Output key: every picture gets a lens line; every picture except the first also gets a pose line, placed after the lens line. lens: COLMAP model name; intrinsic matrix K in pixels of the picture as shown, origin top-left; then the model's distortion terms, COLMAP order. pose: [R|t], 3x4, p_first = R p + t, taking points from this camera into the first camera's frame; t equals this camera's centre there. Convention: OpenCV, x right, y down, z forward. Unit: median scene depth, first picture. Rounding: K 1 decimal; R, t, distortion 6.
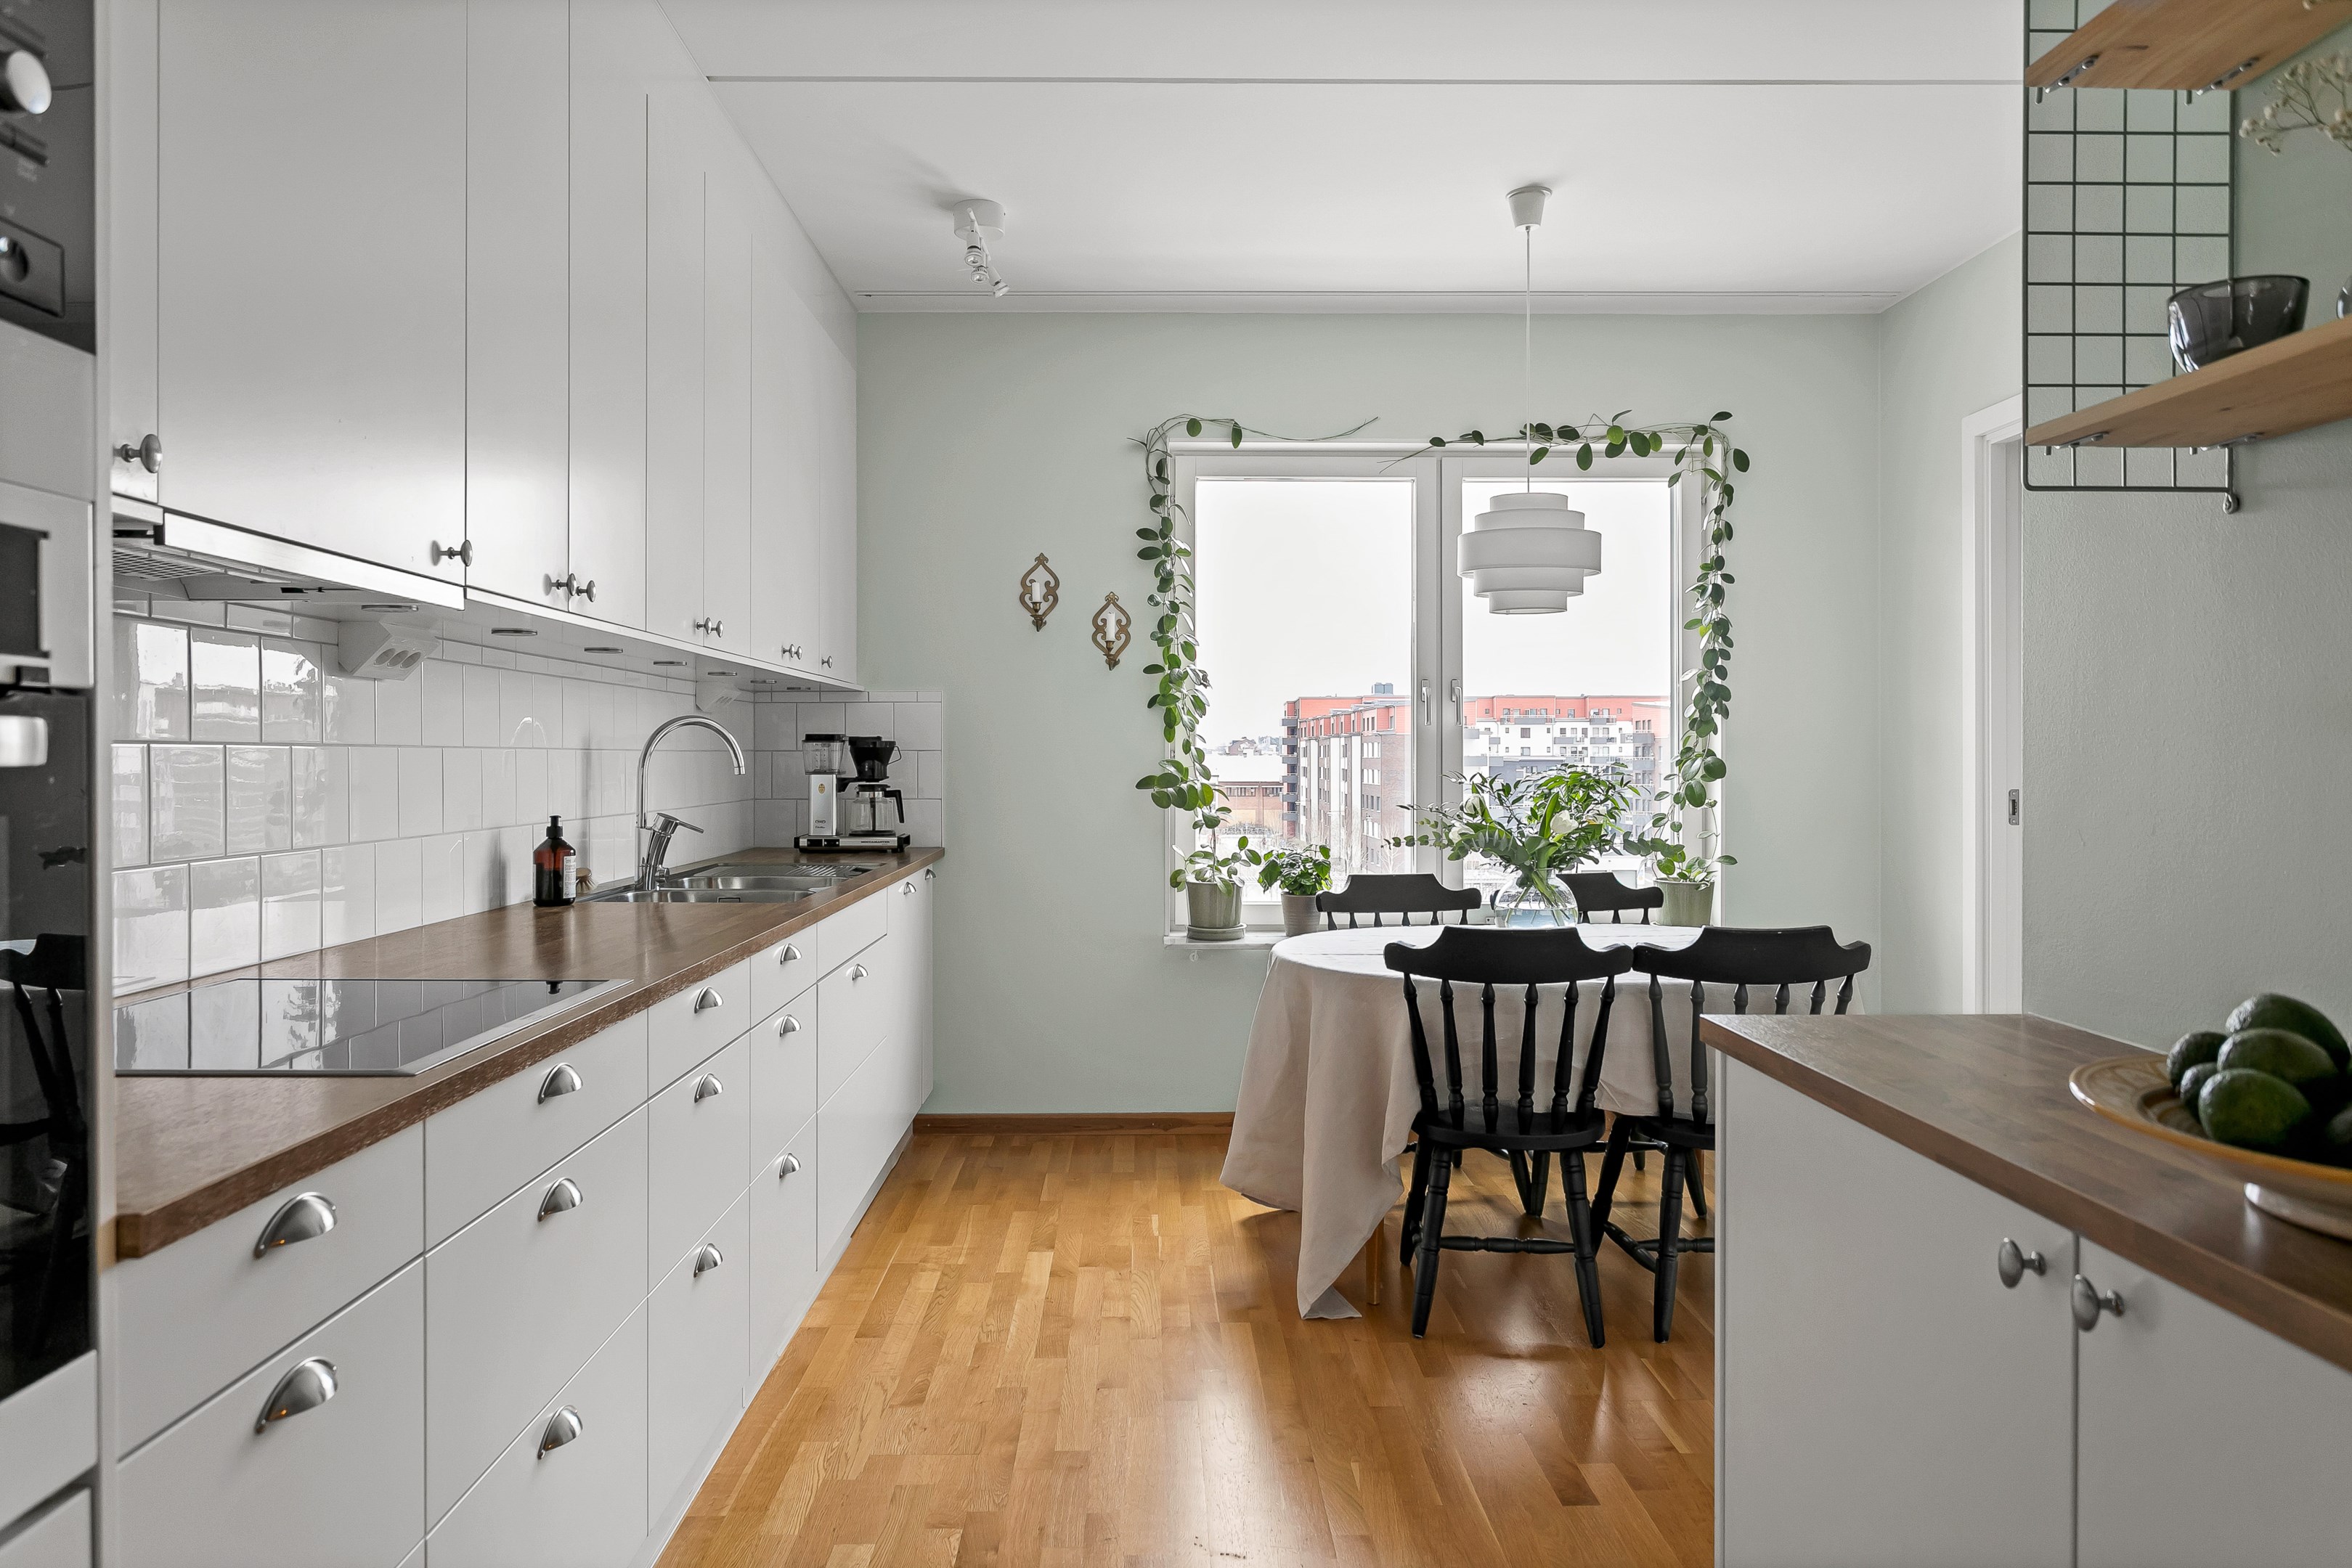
lens RADIAL K [[1491.2, 0, 1166.8], [0, 1491.2, 757.5], [0, 0, 1]] dist [-0.003487, 0.006127]
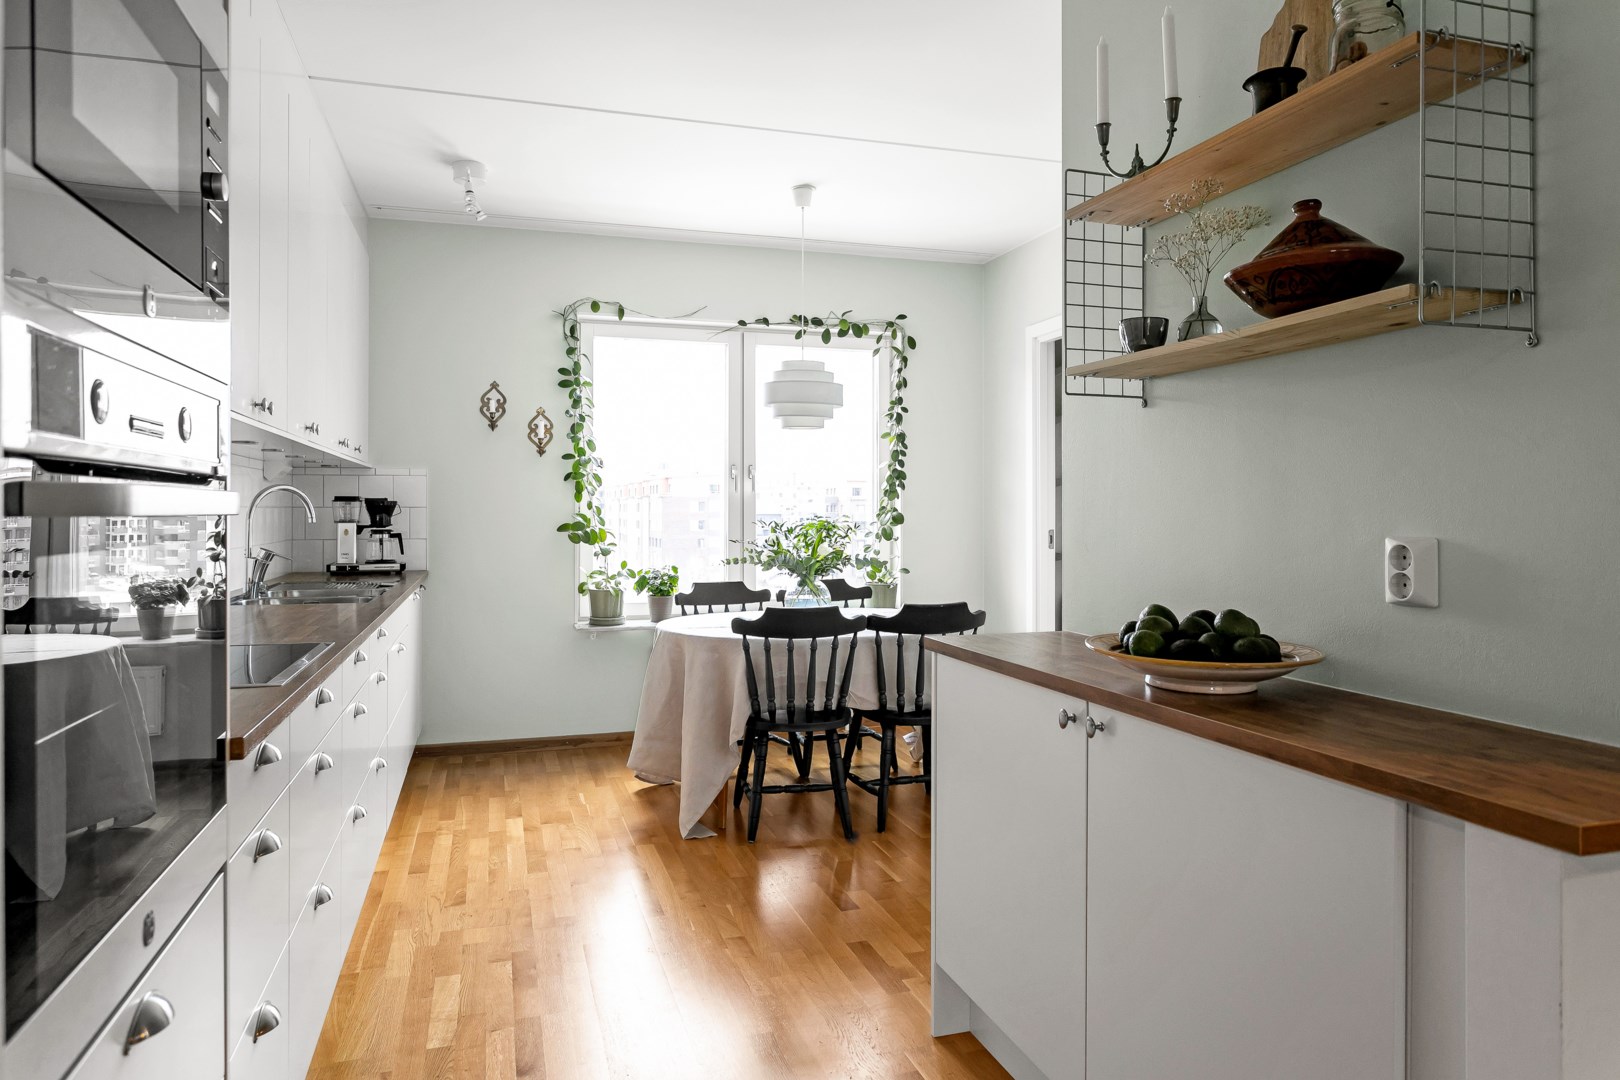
lens RADIAL K [[1009.4, 0, 803.3], [0, 1009.4, 504.8], [0, 0, 1]] dist [-0.003199, 0.001712]
pose [[0.960588, 0.002750, 0.277964, -0.068477], [-0.000751, 0.999973, -0.007300, 0.000040], [-0.277976, 0.006803, 0.960564, -0.106432]]
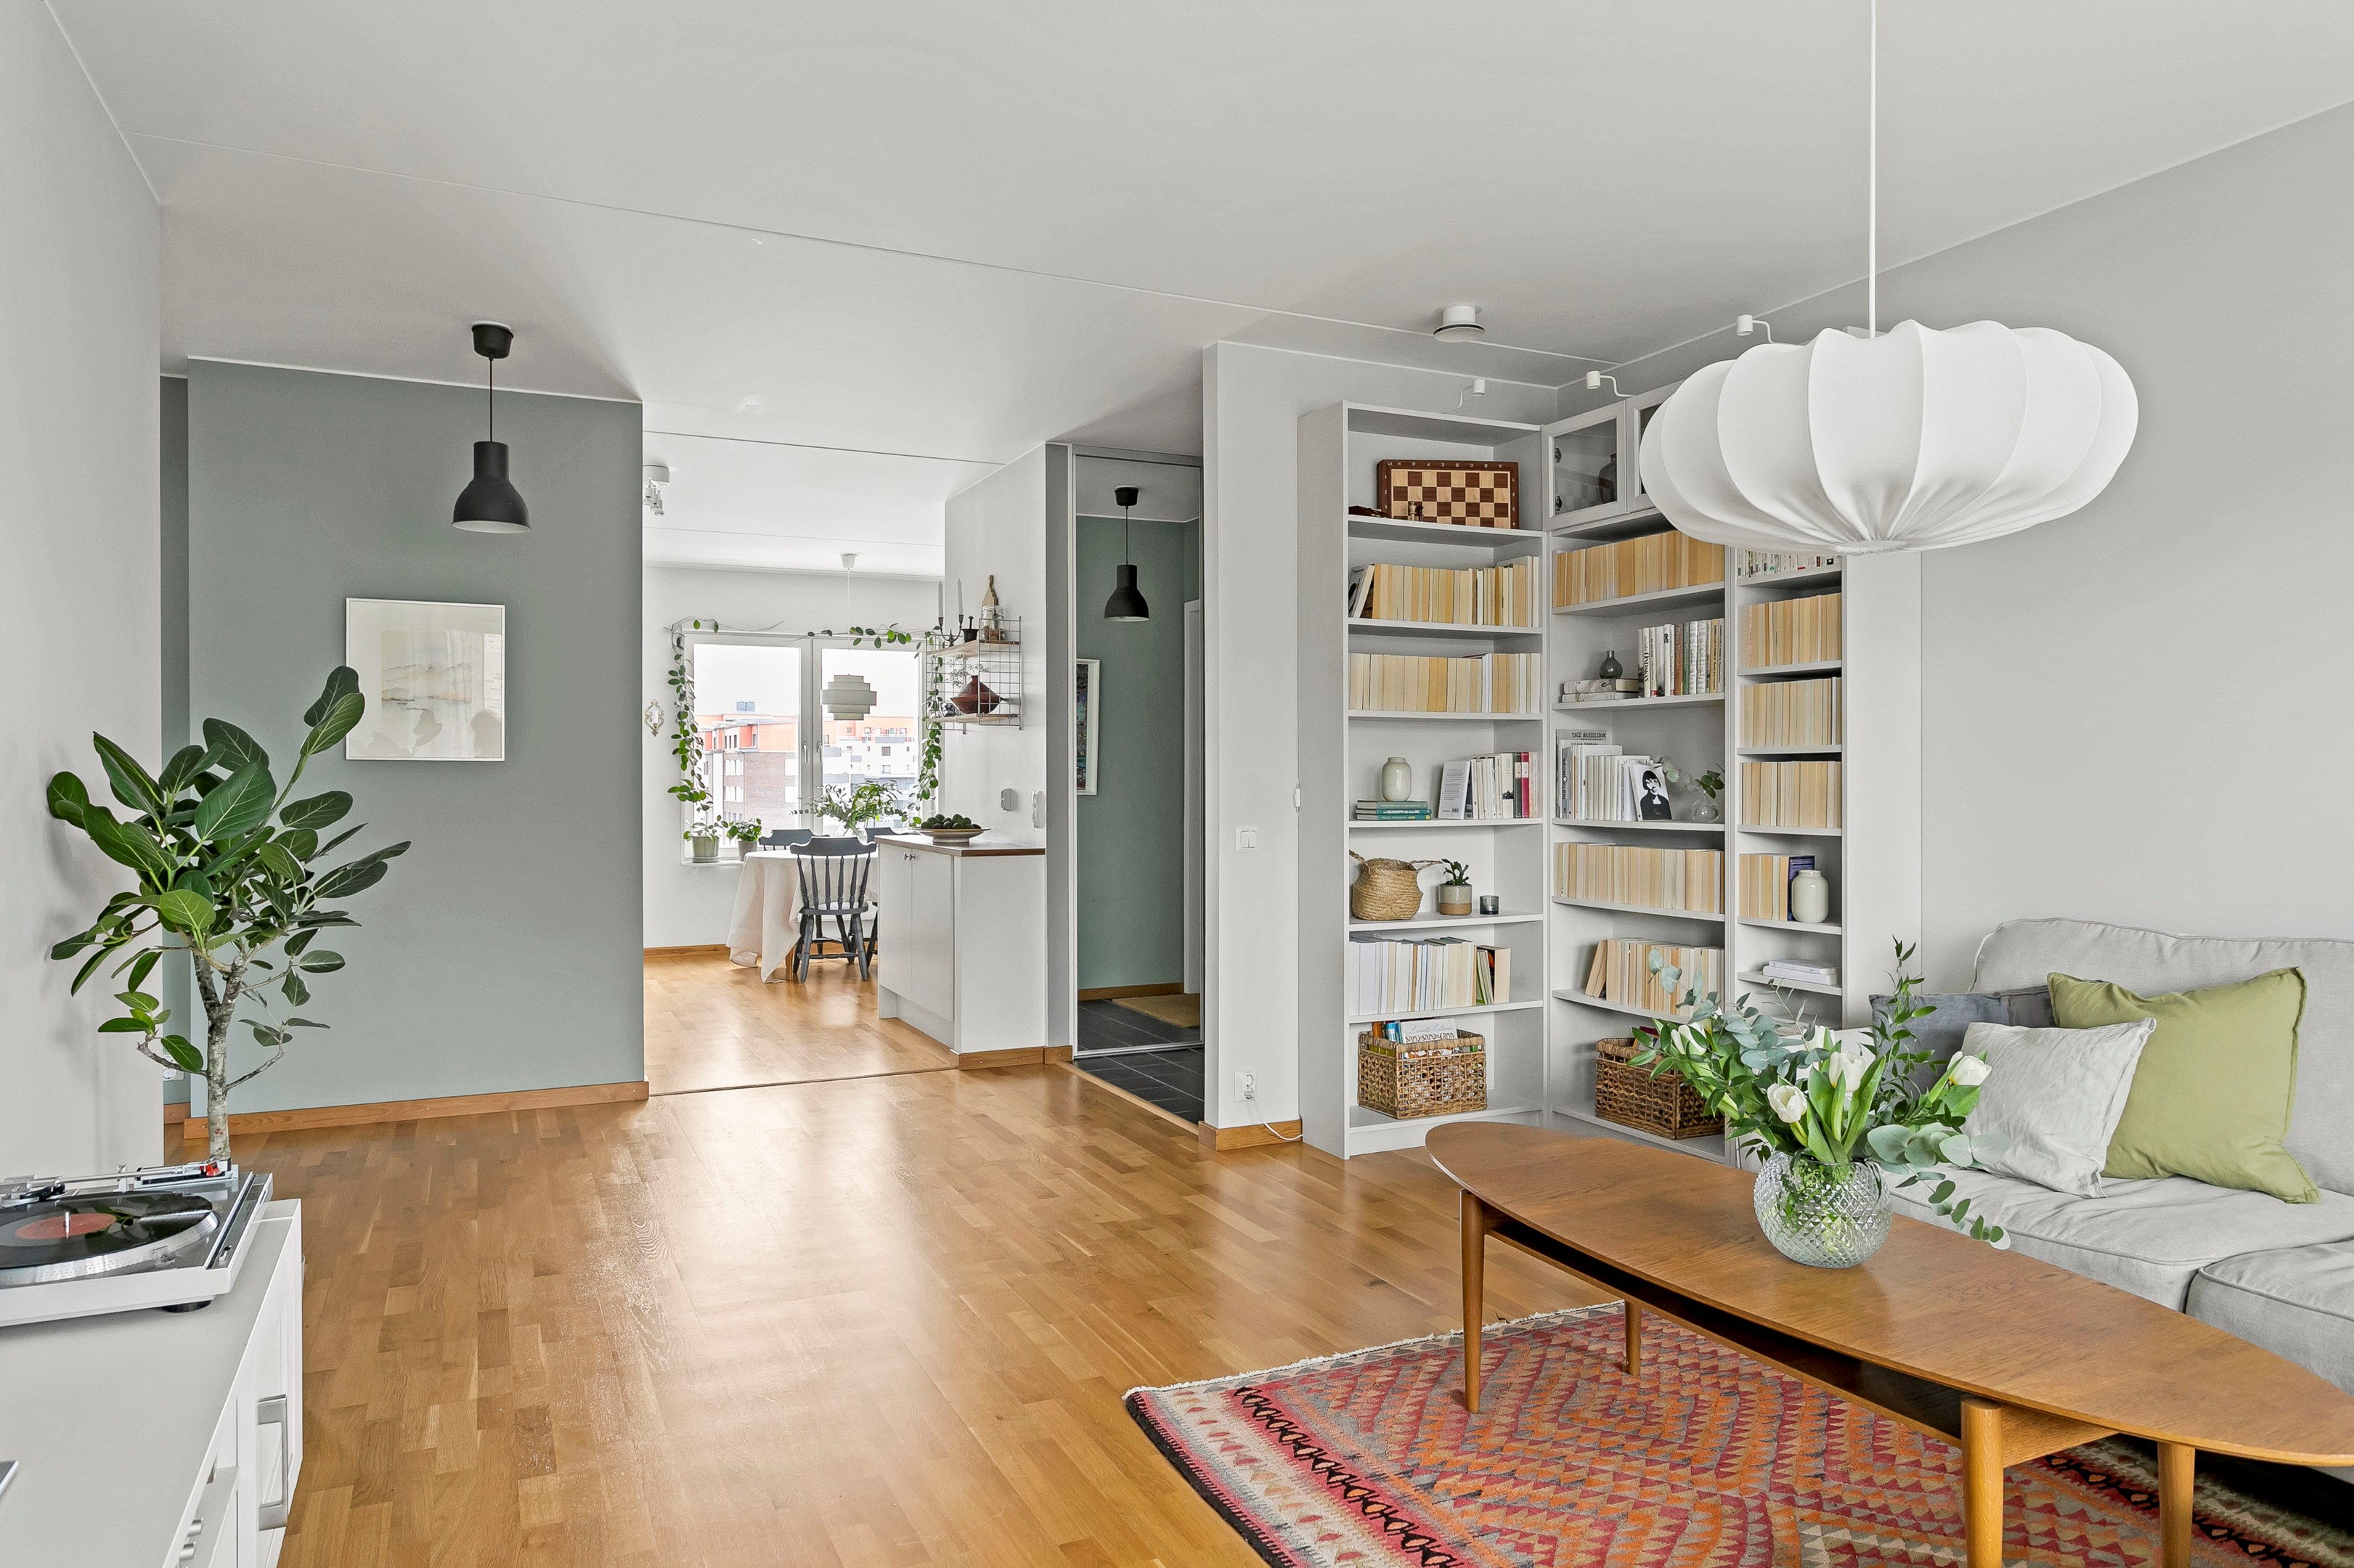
lens RADIAL K [[1456.5, 0, 1165.4], [0, 1456.5, 780.6], [0, 0, 1]] dist [-0.005072, 0.000692]
pose [[0.910807, -0.001245, 0.412830, -0.234722], [-0.000368, 0.999993, 0.003826, -0.004632], [-0.412832, -0.003636, 0.910800, -1.199302]]
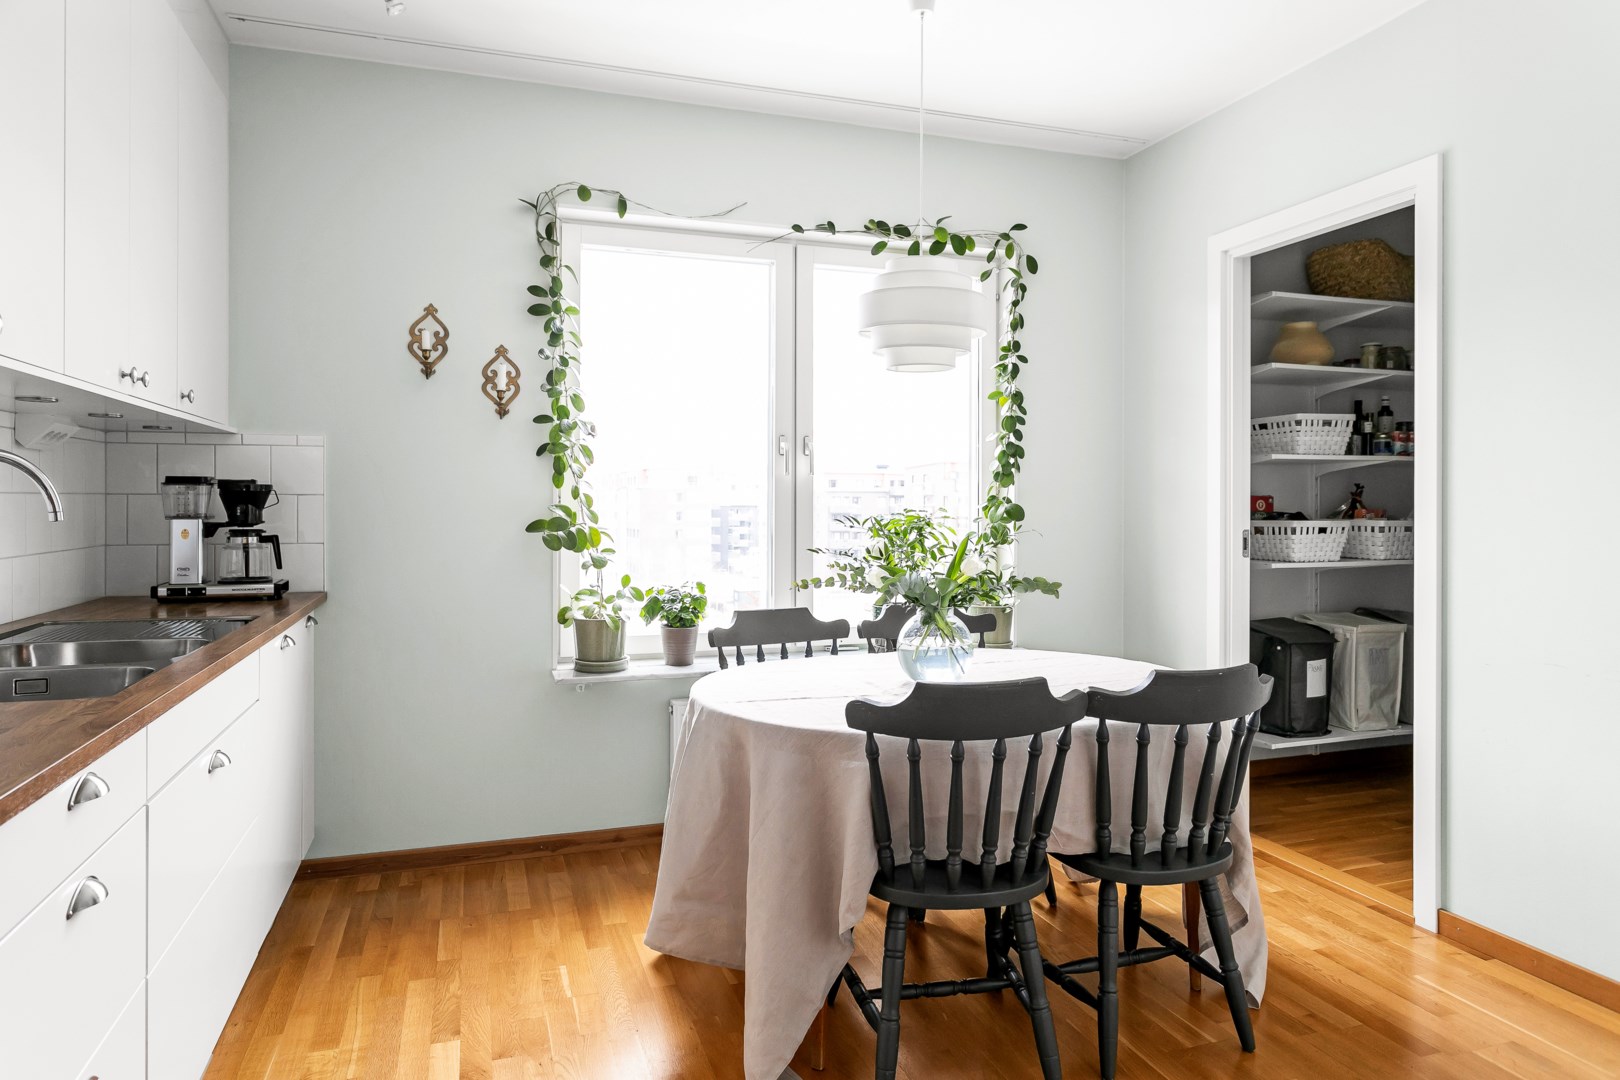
lens RADIAL K [[994.1, 0, 804.3], [0, 994.1, 506.1], [0, 0, 1]] dist [-0.009735, 0.001116]
pose [[0.953599, 0.002152, 0.301072, -0.045047], [-0.002913, 0.999994, 0.002078, 0.000569], [-0.301065, -0.002859, 0.953599, 0.275297]]
